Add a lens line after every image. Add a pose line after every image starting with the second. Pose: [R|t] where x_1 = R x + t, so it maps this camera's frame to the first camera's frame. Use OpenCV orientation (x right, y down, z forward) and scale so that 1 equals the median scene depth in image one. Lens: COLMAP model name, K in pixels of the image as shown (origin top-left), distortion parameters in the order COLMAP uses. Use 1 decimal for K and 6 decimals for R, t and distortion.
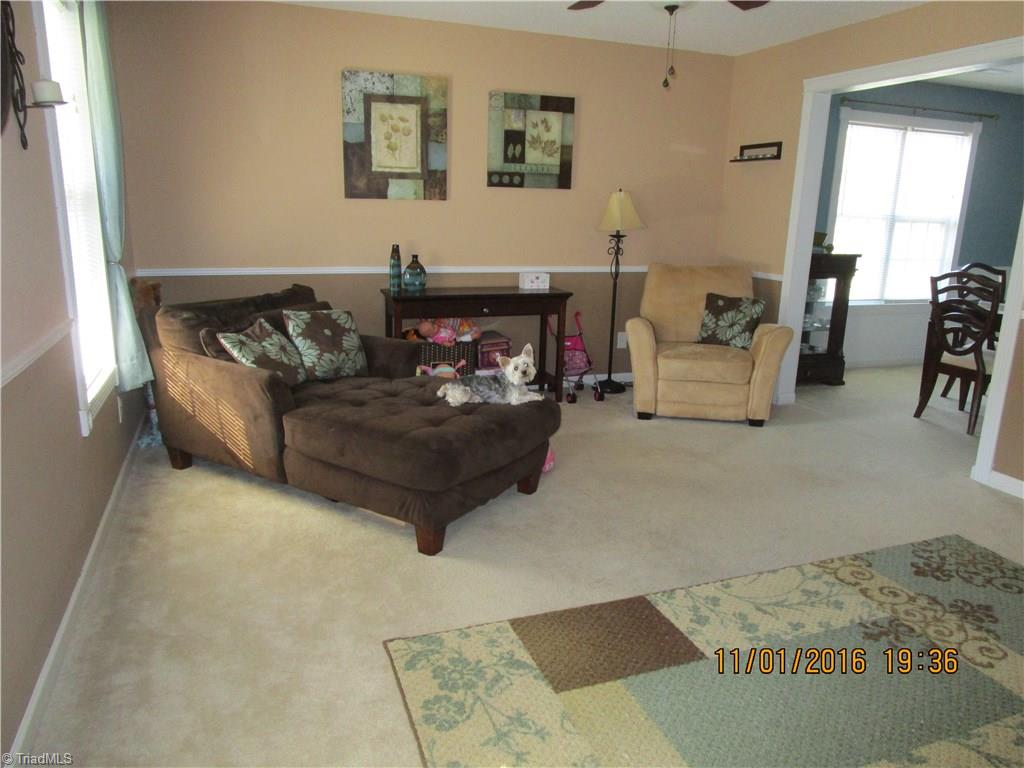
lens RADIAL K [[728.1, 0, 512.0], [0, 728.1, 384.0], [0, 0, 1]] dist [-0.040971, 0.022683]
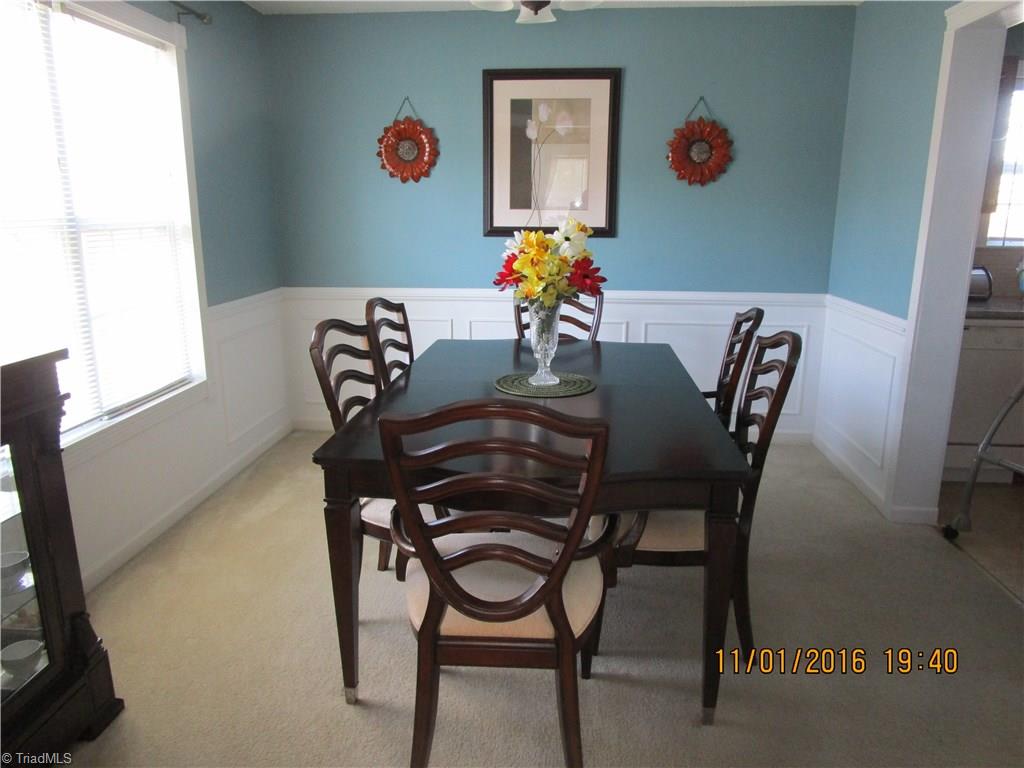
lens RADIAL K [[728.1, 0, 512.0], [0, 728.1, 384.0], [0, 0, 1]] dist [-0.040971, 0.022683]
pose [[0.425848, -0.245507, 0.870850, 0.284241], [0.230578, 0.960152, 0.157929, -0.168650], [-0.874921, 0.133545, 0.465488, 0.674193]]
